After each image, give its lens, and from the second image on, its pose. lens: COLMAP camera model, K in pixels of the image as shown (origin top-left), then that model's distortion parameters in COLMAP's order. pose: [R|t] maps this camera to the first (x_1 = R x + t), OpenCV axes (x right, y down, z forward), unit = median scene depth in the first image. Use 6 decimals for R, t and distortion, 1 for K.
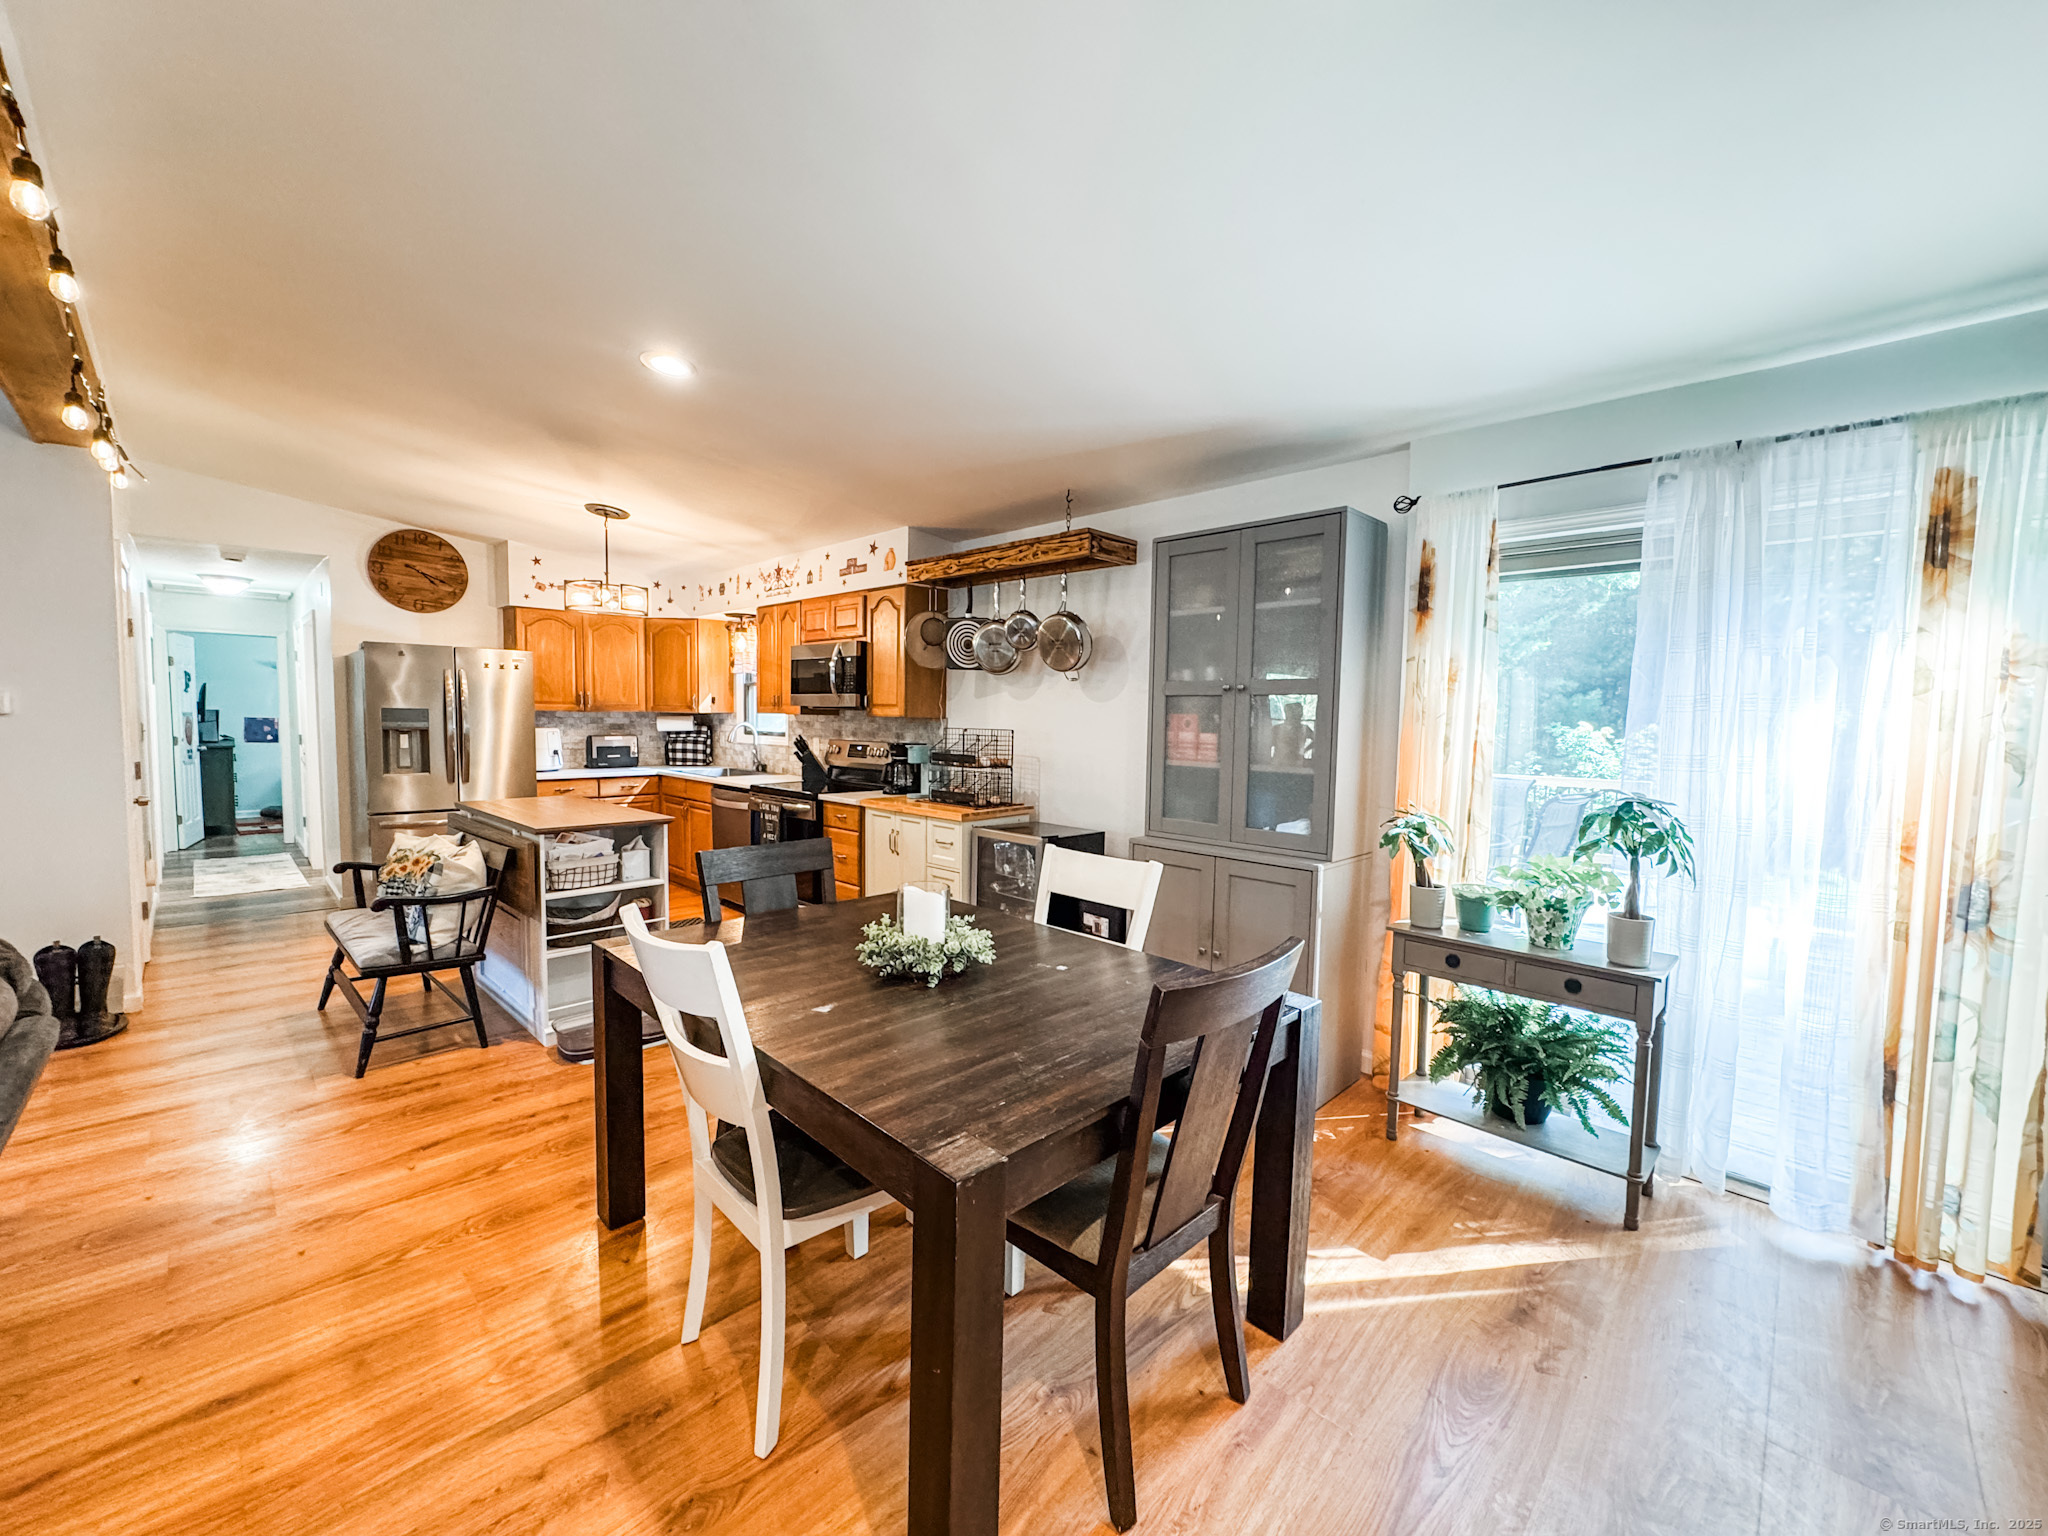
lens RADIAL K [[839.3, 0, 1028.3], [0, 839.3, 763.4], [0, 0, 1]] dist [0.002161, -0.000294]
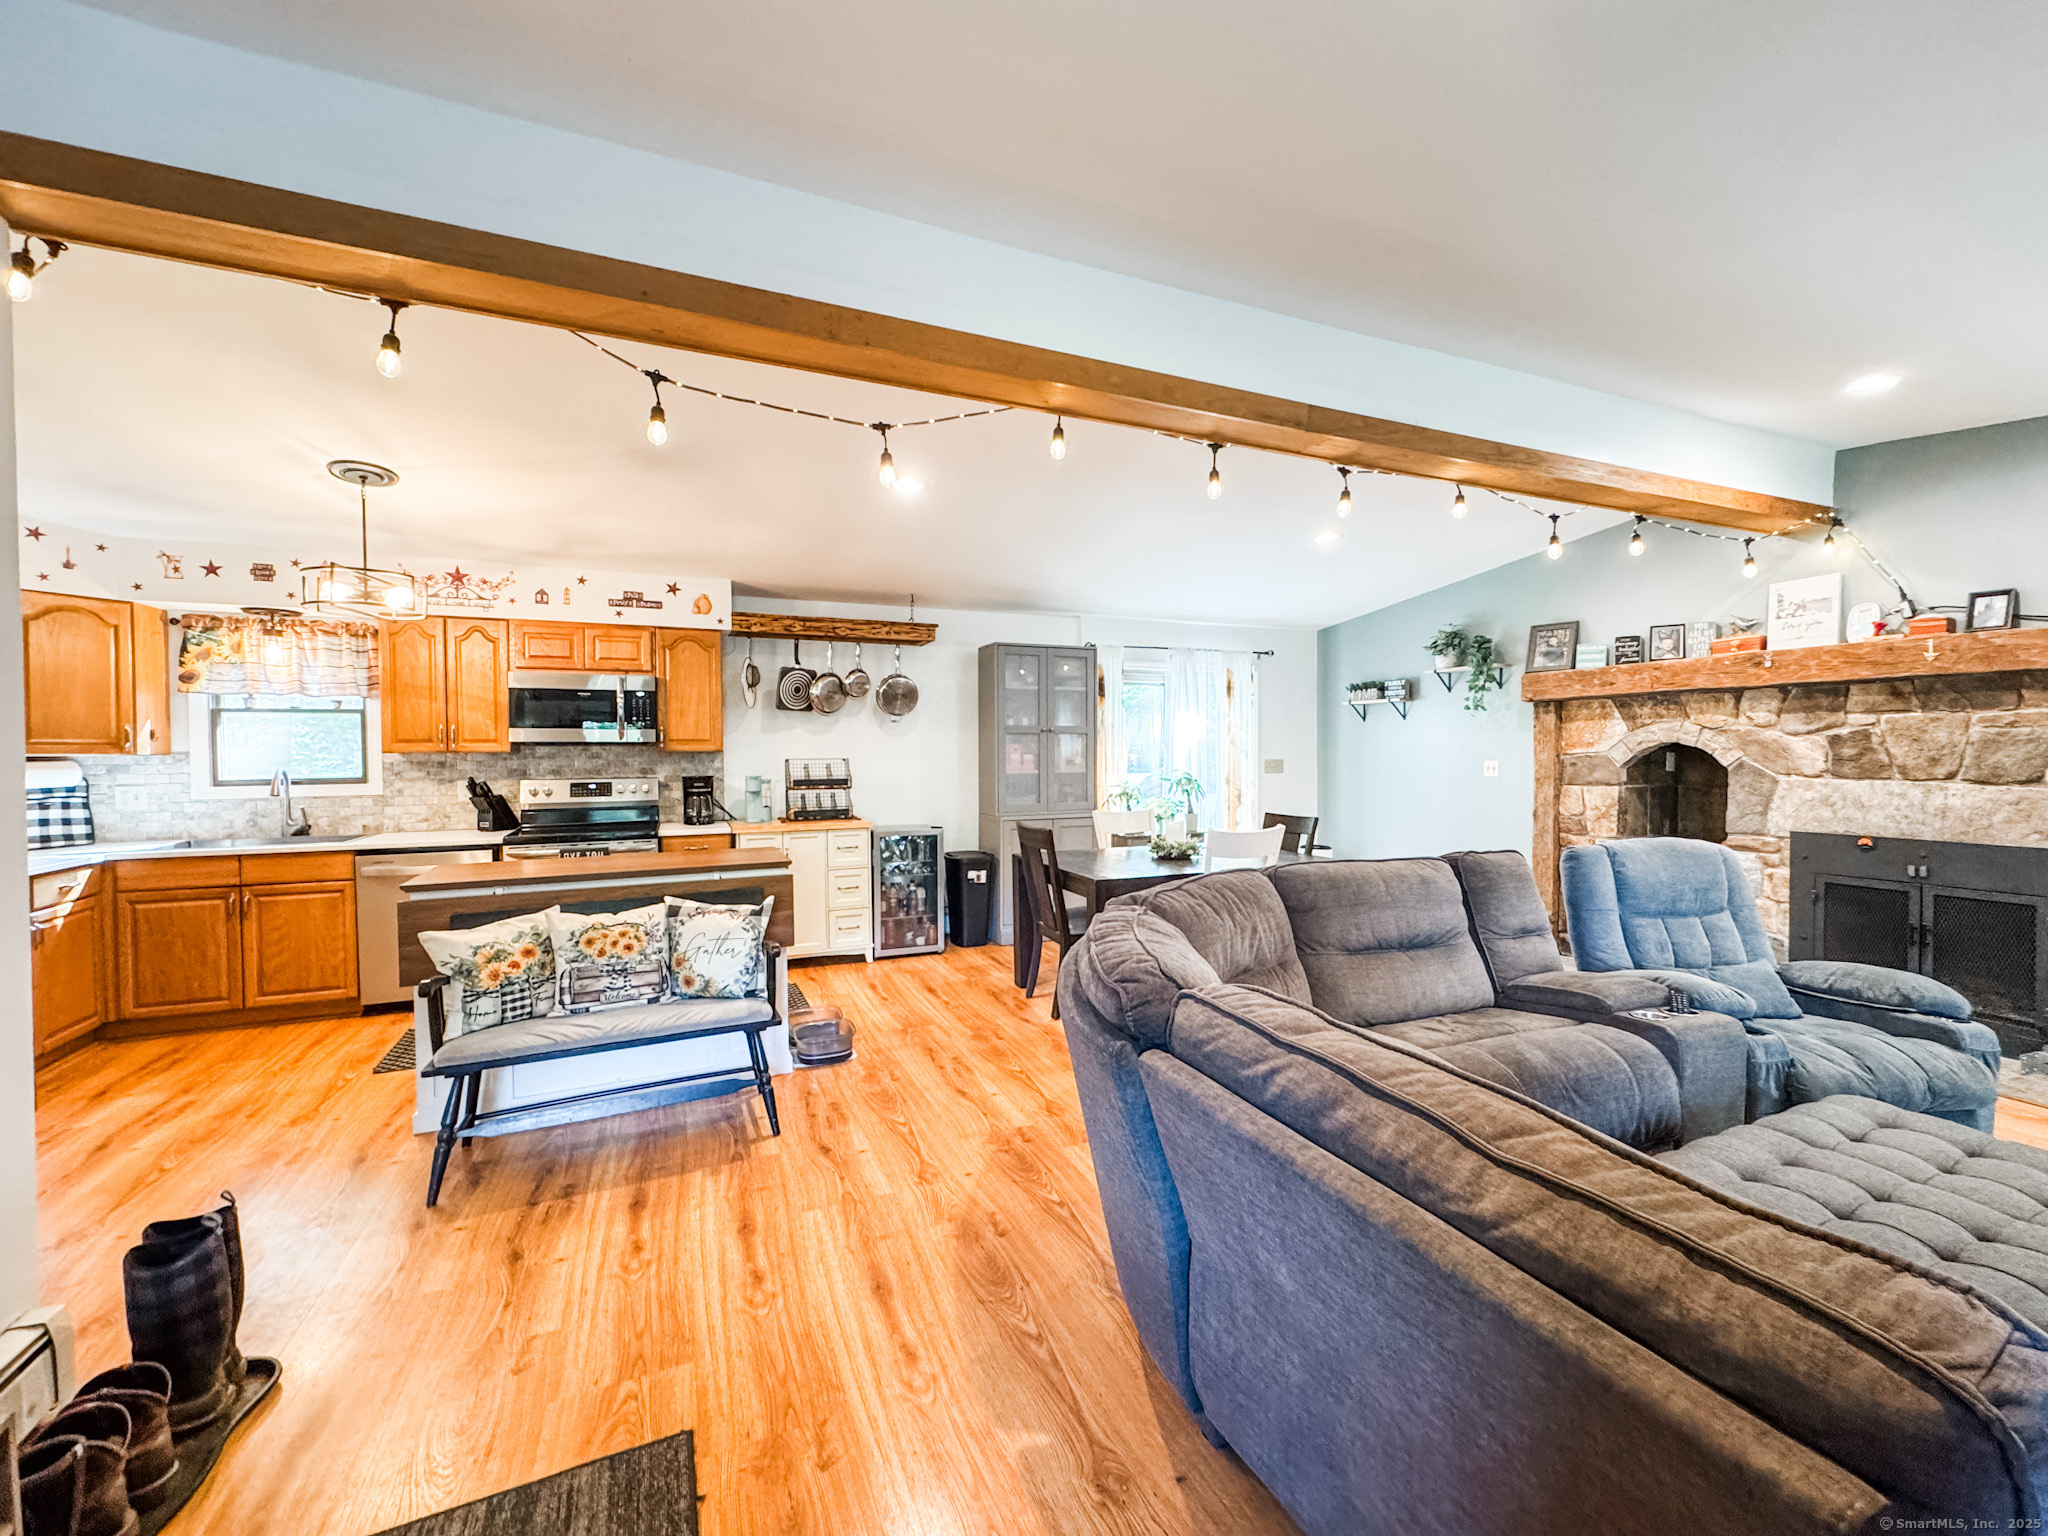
lens RADIAL K [[839.3, 0, 1033.4], [0, 839.3, 766.5], [0, 0, 1]] dist [0.002161, -0.000294]
pose [[0.358960, -0.039218, 0.932529, -0.996050], [0.065108, 0.997735, 0.016898, -0.026840], [-0.931079, 0.054649, 0.360700, 0.226970]]
